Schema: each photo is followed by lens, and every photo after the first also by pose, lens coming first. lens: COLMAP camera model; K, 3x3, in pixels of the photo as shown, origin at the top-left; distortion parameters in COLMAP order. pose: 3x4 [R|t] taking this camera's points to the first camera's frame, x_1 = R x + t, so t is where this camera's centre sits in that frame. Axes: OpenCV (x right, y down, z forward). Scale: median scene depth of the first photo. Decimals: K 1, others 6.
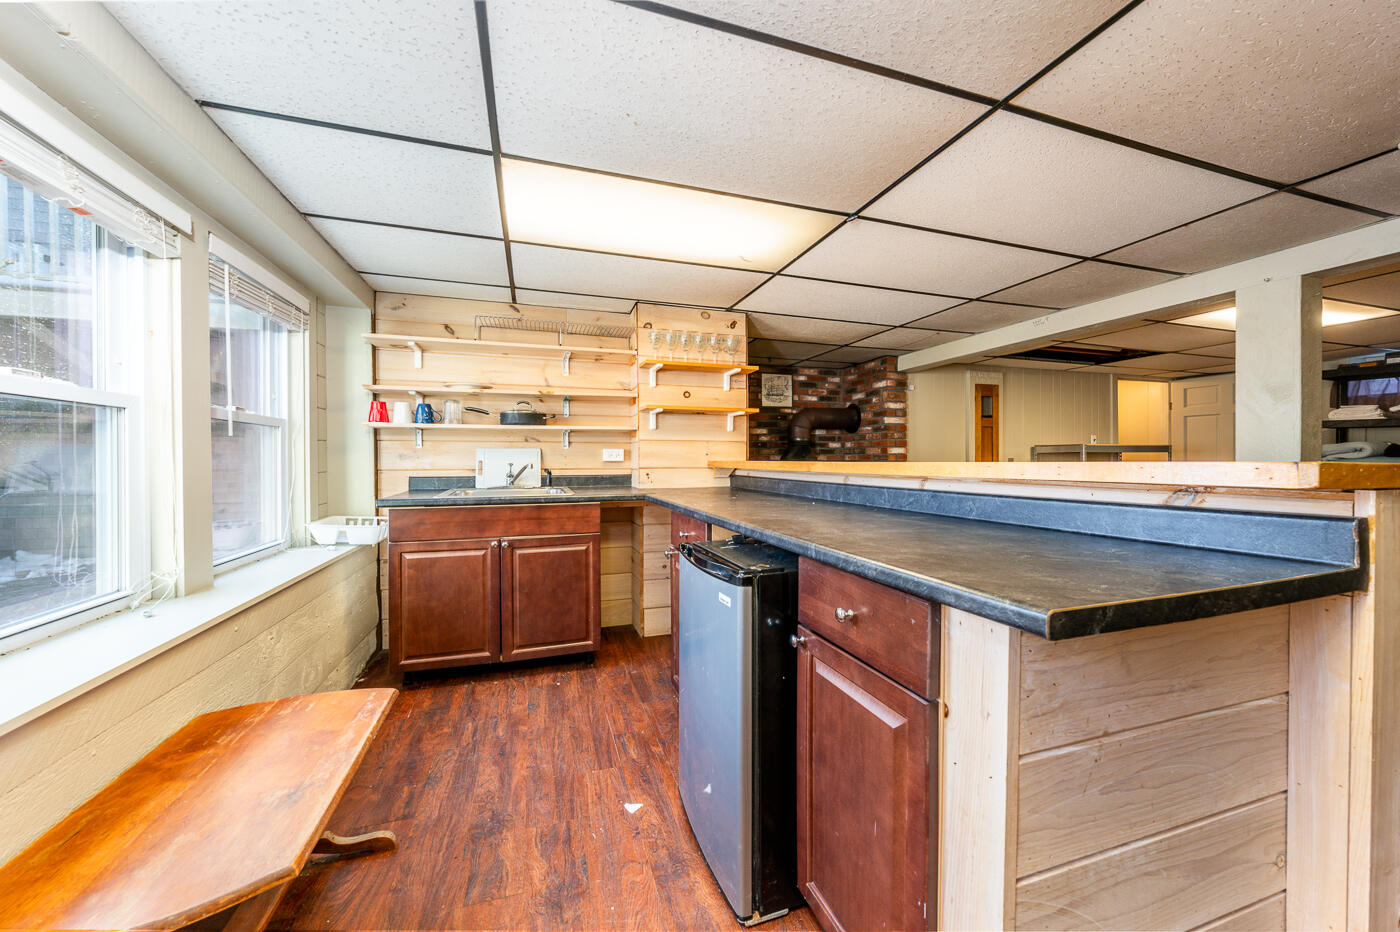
lens RADIAL K [[481.9, 0, 691.6], [0, 481.9, 462.9], [0, 0, 1]] dist [-0.003087, 0.000259]
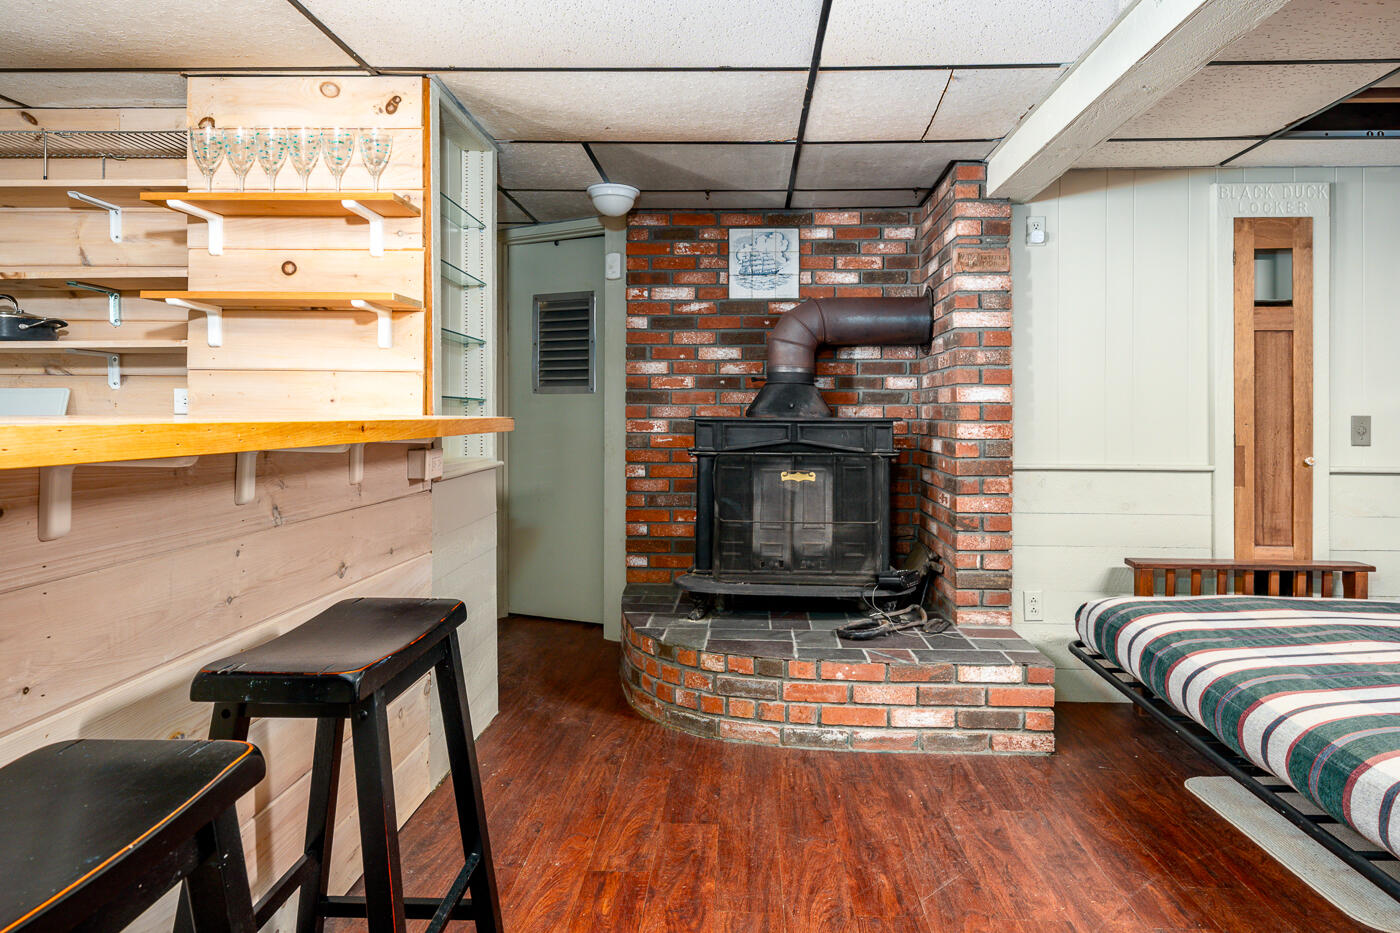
lens RADIAL K [[819.0, 0, 718.6], [0, 819.0, 411.2], [0, 0, 1]] dist [-0.000465, -0.000262]
pose [[0.946397, 0.007881, -0.322909, 0.392403], [-0.011164, 0.999903, -0.008314, -0.003494], [0.322812, 0.011473, 0.946394, 0.254896]]
